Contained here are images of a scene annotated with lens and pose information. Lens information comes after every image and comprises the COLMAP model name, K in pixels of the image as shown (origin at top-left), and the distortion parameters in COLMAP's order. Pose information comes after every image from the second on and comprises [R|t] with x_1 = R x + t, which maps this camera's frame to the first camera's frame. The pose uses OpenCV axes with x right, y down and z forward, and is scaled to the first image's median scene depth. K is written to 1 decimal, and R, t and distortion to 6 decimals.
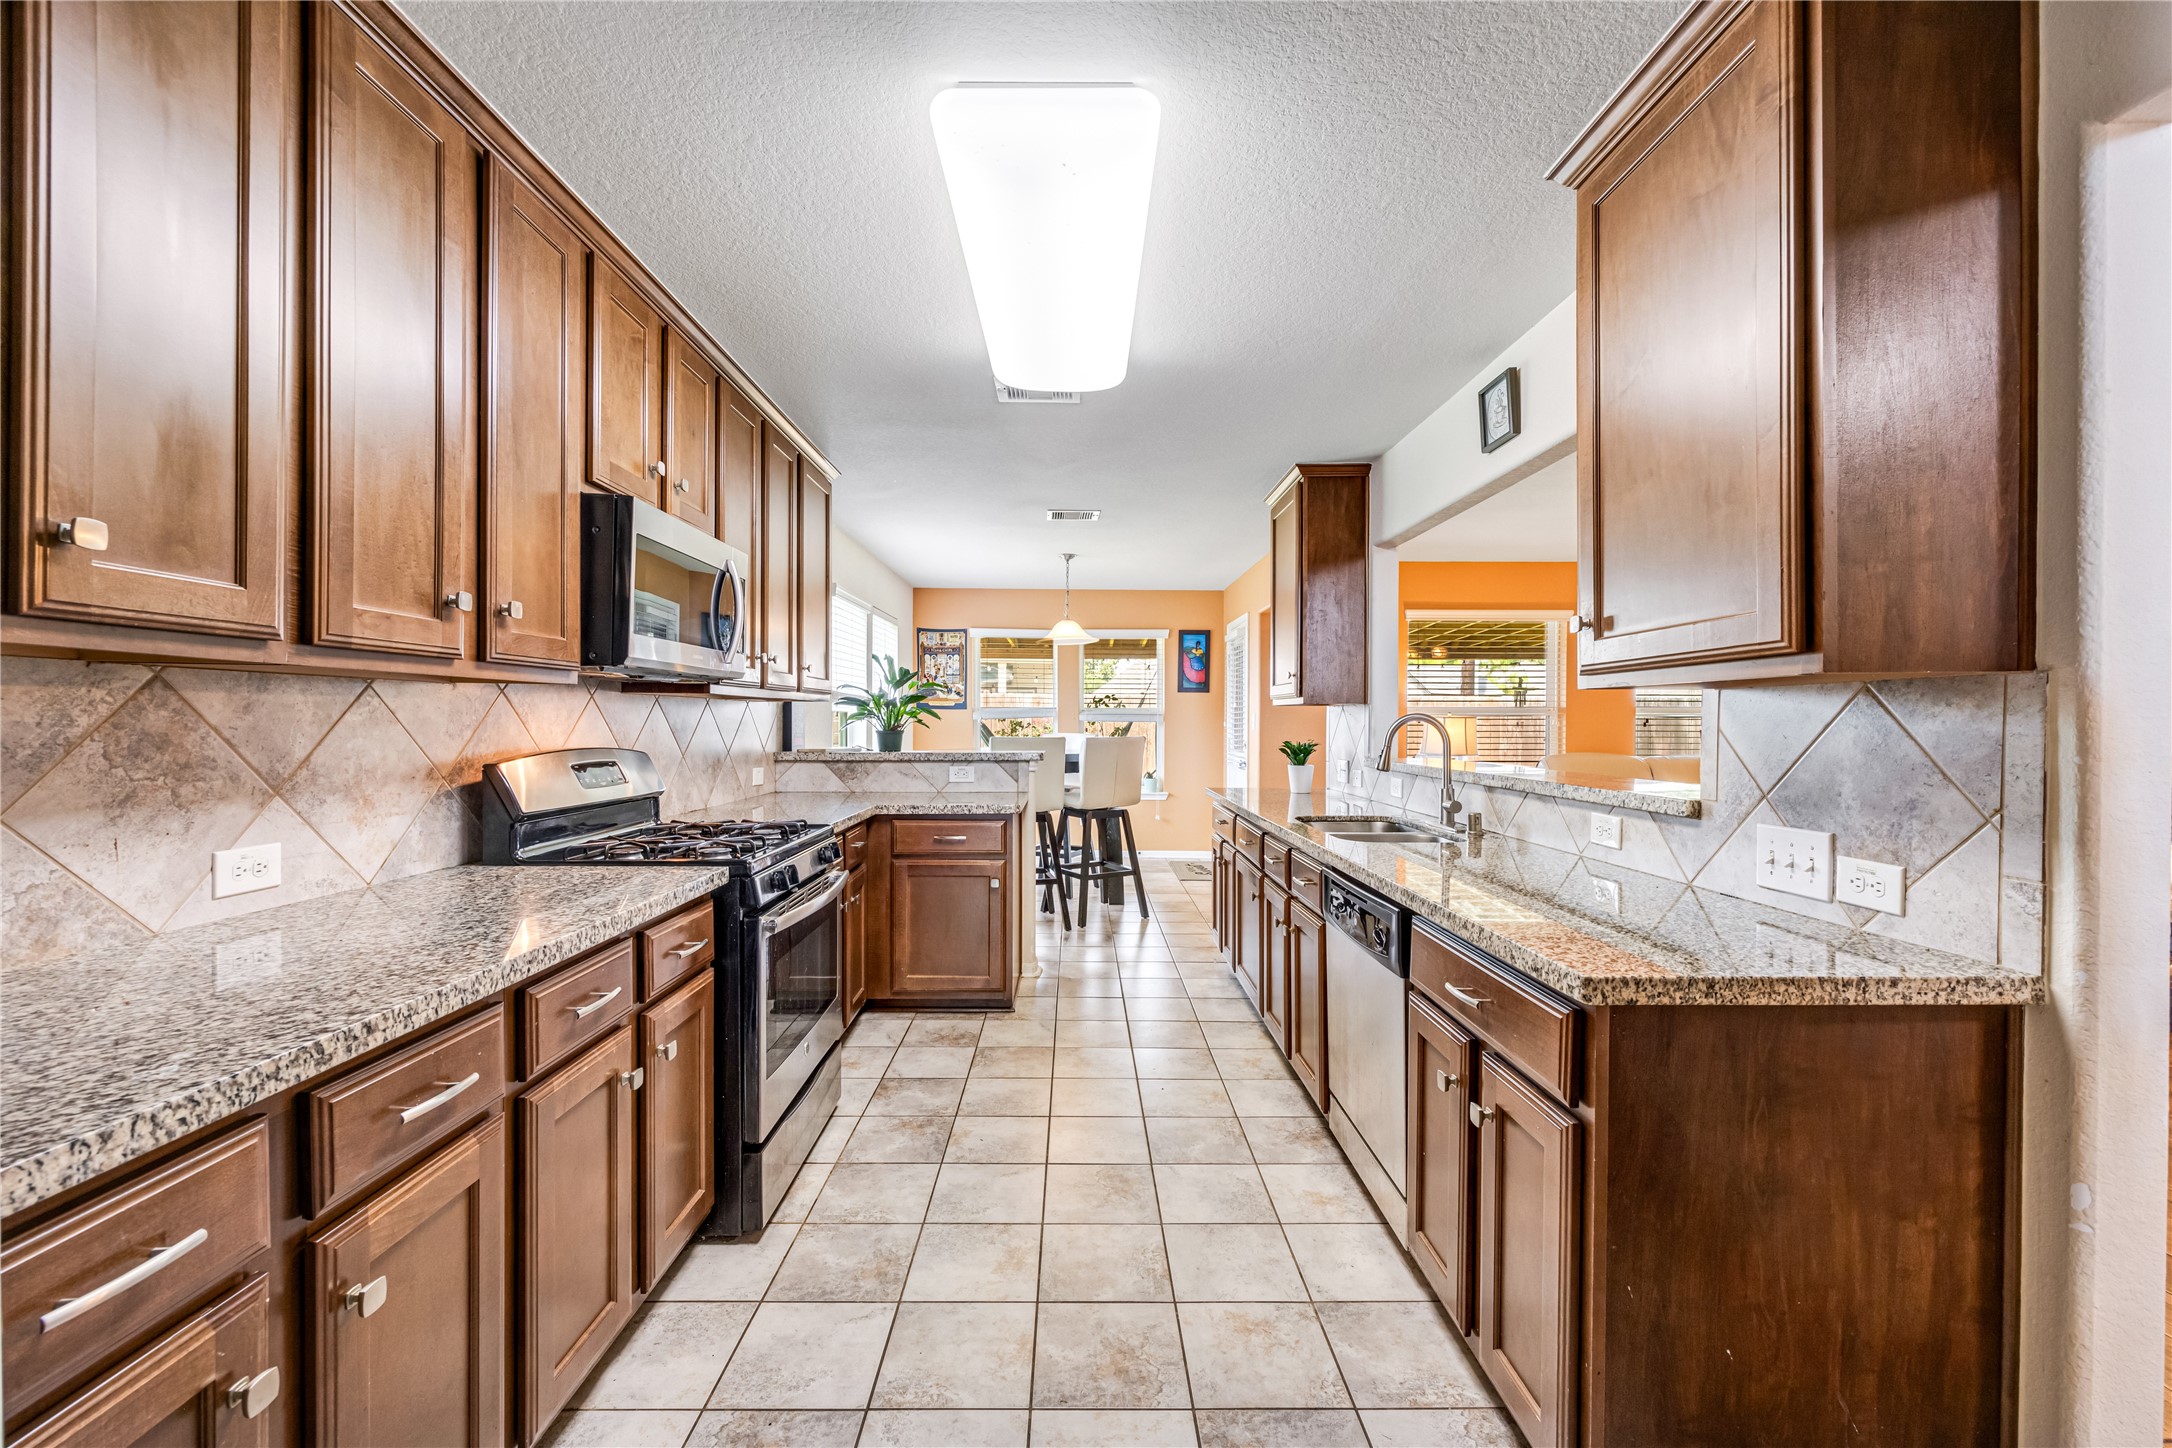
lens RADIAL K [[892.9, 0, 1089.2], [0, 892.9, 722.6], [0, 0, 1]] dist [-0.002839, 0.000049]
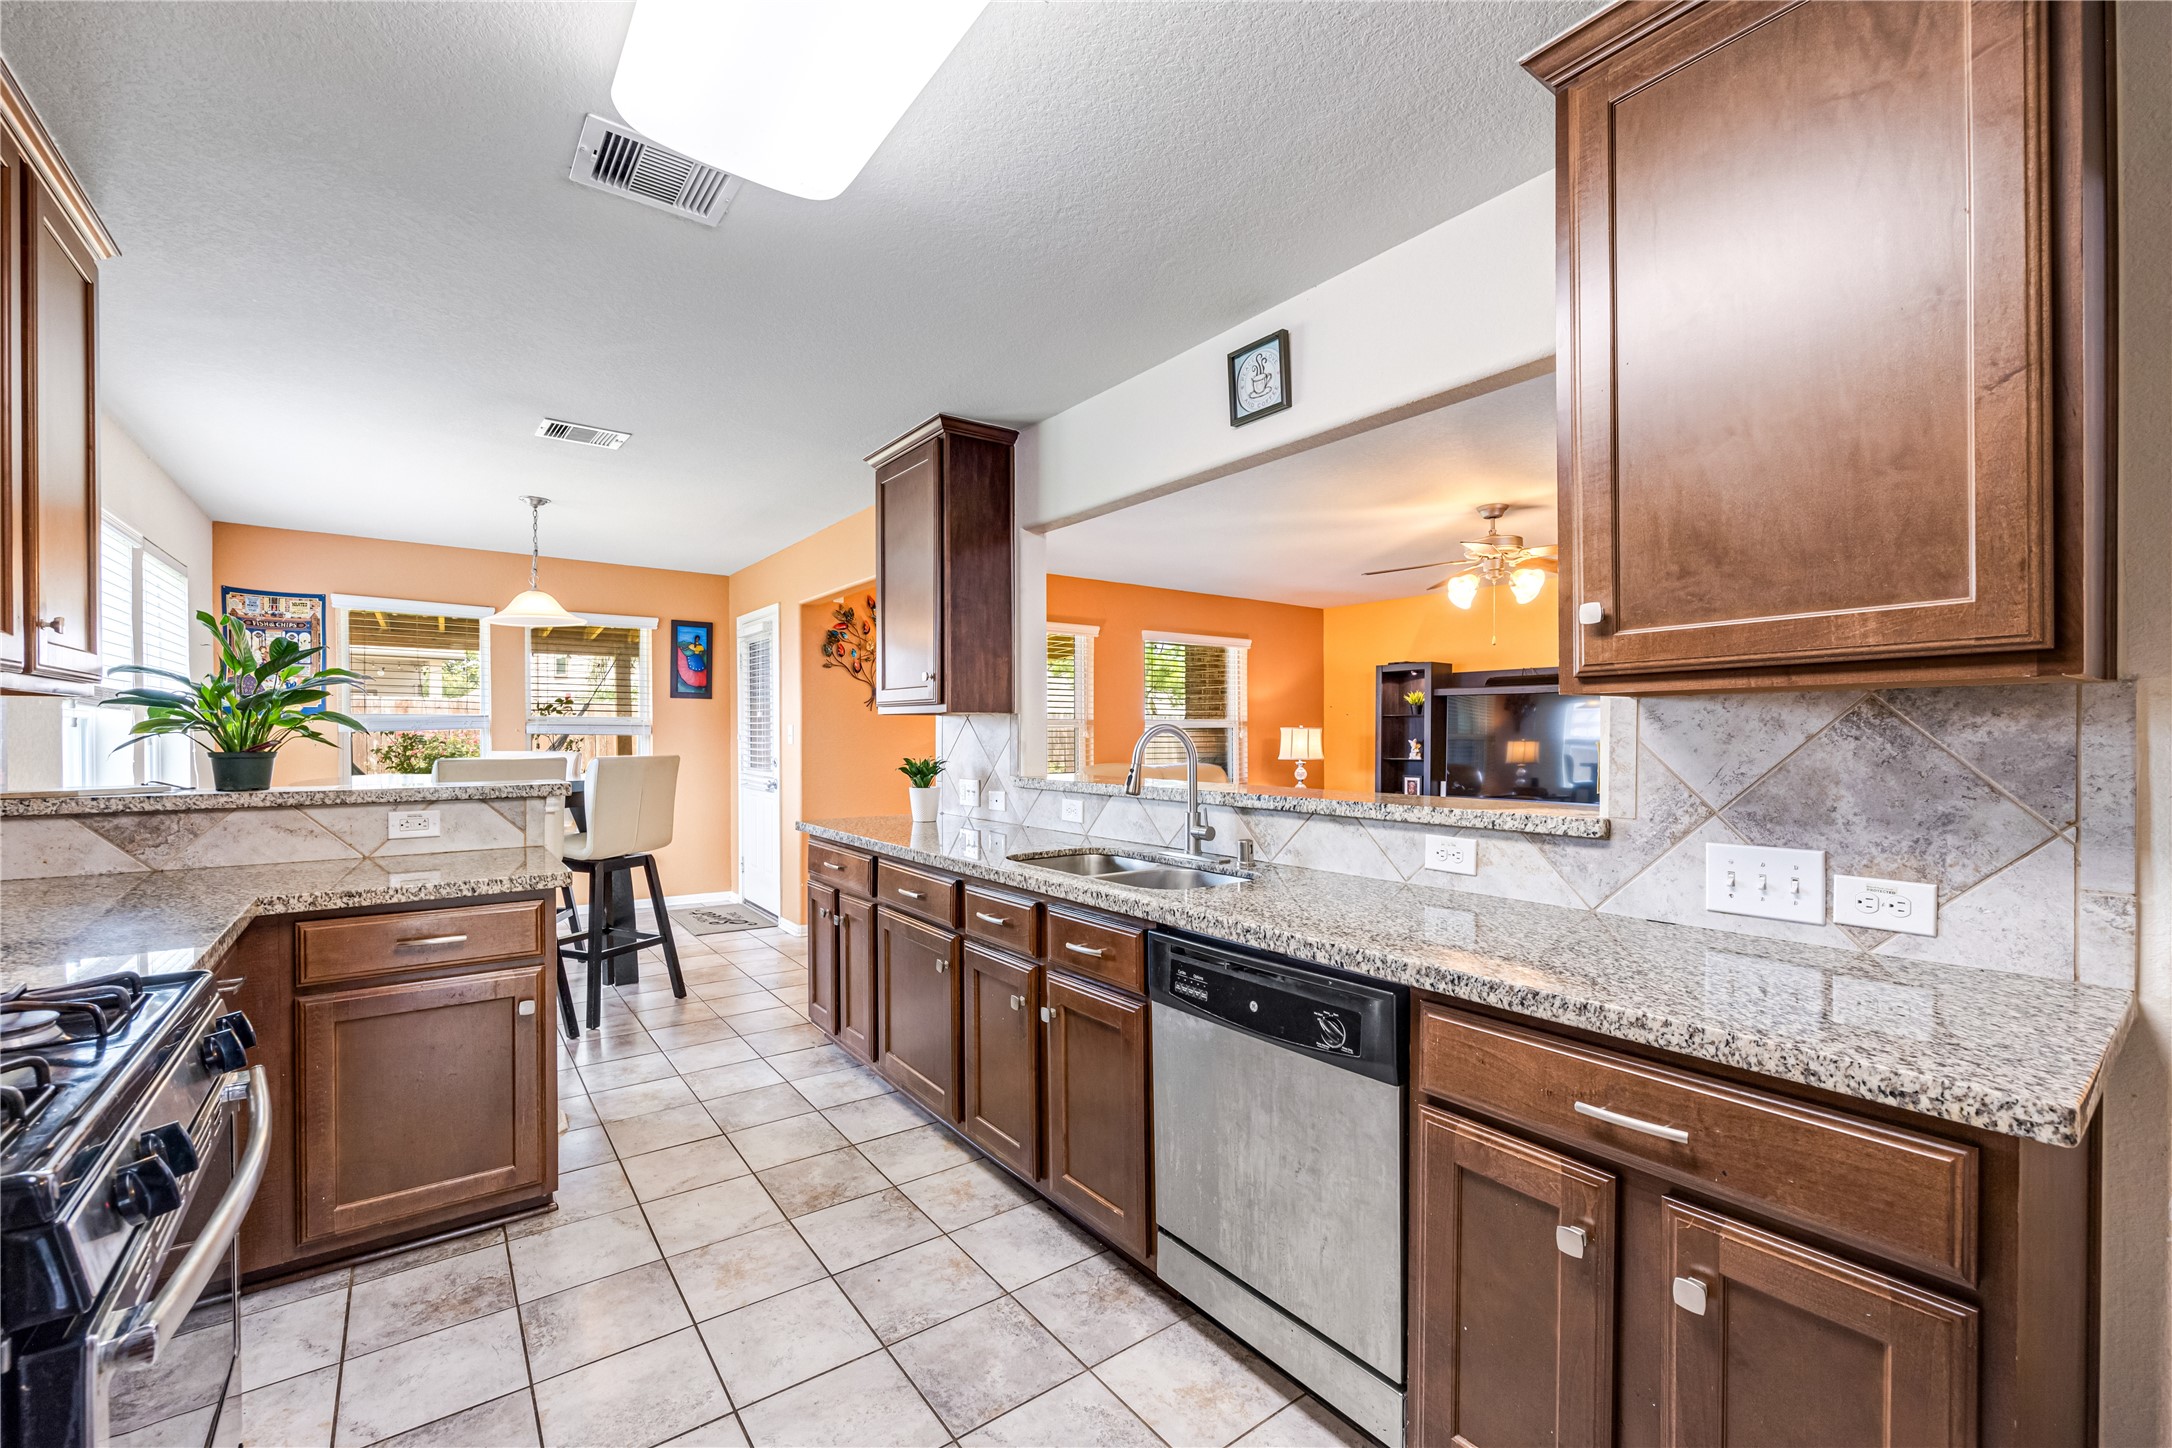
lens RADIAL K [[892.9, 0, 1078.0], [0, 892.9, 739.1], [0, 0, 1]] dist [-0.002839, 0.000049]
pose [[0.811014, -0.006184, 0.584994, -0.153486], [0.003535, 0.999978, 0.005671, -0.000938], [-0.585016, -0.002532, 0.811018, 0.303267]]
